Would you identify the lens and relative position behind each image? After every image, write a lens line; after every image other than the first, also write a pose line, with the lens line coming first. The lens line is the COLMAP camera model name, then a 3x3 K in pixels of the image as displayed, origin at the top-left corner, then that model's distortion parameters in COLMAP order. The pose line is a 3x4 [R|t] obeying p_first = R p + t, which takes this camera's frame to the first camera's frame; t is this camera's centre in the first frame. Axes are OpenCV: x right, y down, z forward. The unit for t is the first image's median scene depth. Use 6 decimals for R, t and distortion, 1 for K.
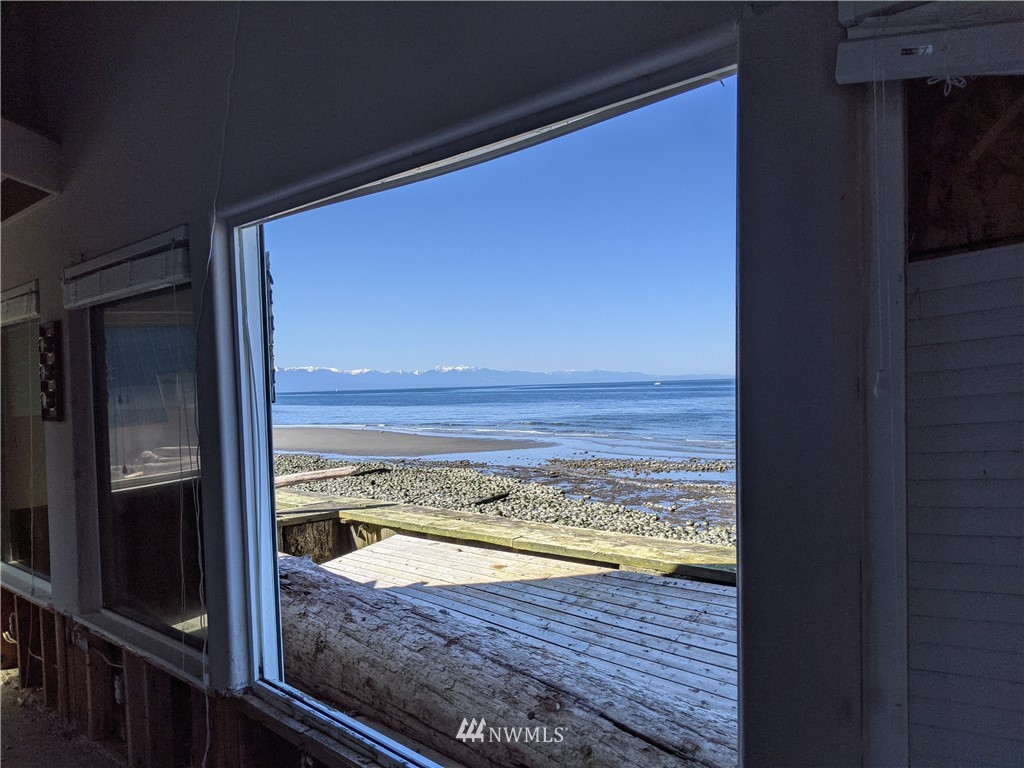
lens RADIAL K [[816.7, 0, 510.6], [0, 816.7, 386.4], [0, 0, 1]] dist [0.022757, -0.035570]
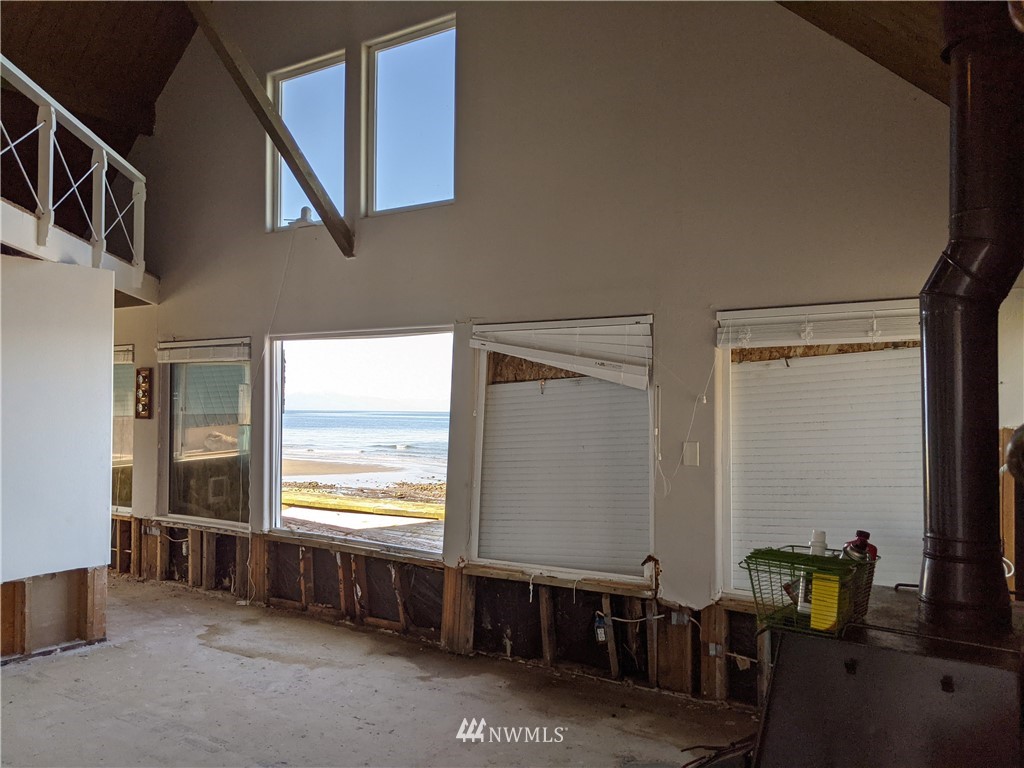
lens RADIAL K [[816.7, 0, 537.1], [0, 816.7, 397.5], [0, 0, 1]] dist [0.022757, -0.035570]
pose [[0.976479, 0.046447, 0.210550, -0.039544], [-0.041879, 0.998782, -0.026105, 0.002629], [-0.211506, 0.016674, 0.977234, -0.781121]]
